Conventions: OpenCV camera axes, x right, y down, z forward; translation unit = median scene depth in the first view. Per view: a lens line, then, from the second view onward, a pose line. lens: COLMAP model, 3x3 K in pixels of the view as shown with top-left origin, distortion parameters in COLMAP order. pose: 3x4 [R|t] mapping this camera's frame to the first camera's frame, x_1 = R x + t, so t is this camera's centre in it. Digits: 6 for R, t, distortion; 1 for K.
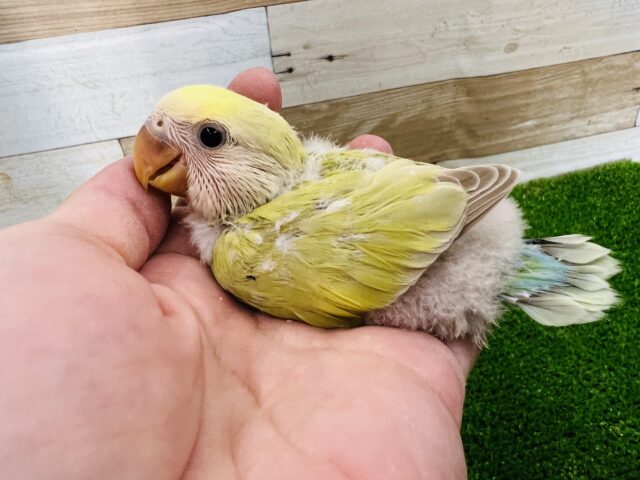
lens RADIAL K [[492.9, 0, 320.0], [0, 492.9, 240.0], [0, 0, 1]] dist [-0.009282, -0.006473]
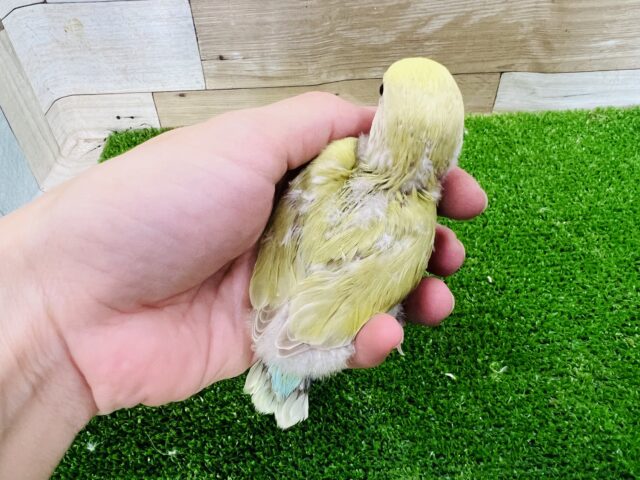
lens RADIAL K [[492.9, 0, 320.0], [0, 492.9, 240.0], [0, 0, 1]] dist [-0.009282, -0.006473]
pose [[0.985538, 0.157475, -0.062574, -0.006537], [-0.146117, 0.976761, 0.156807, 0.073888], [0.085813, -0.145396, 0.985645, -0.030816]]
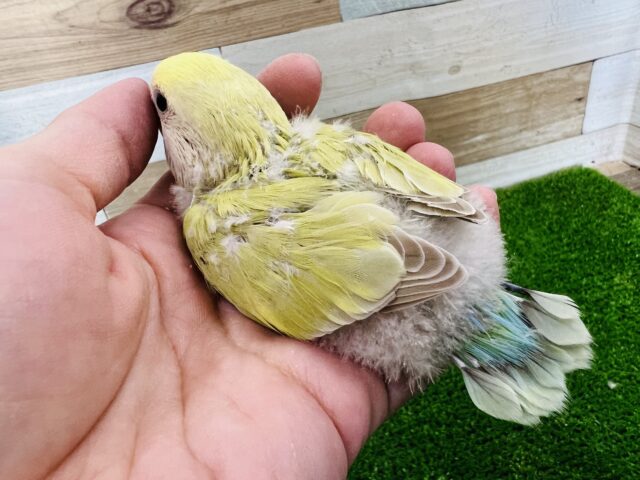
lens RADIAL K [[492.9, 0, 320.0], [0, 492.9, 240.0], [0, 0, 1]] dist [-0.009282, -0.006473]
pose [[0.997904, -0.063324, 0.013326, 0.058802], [0.063779, 0.997277, -0.037033, -0.000230], [-0.010944, 0.037806, 0.999225, -0.053437]]
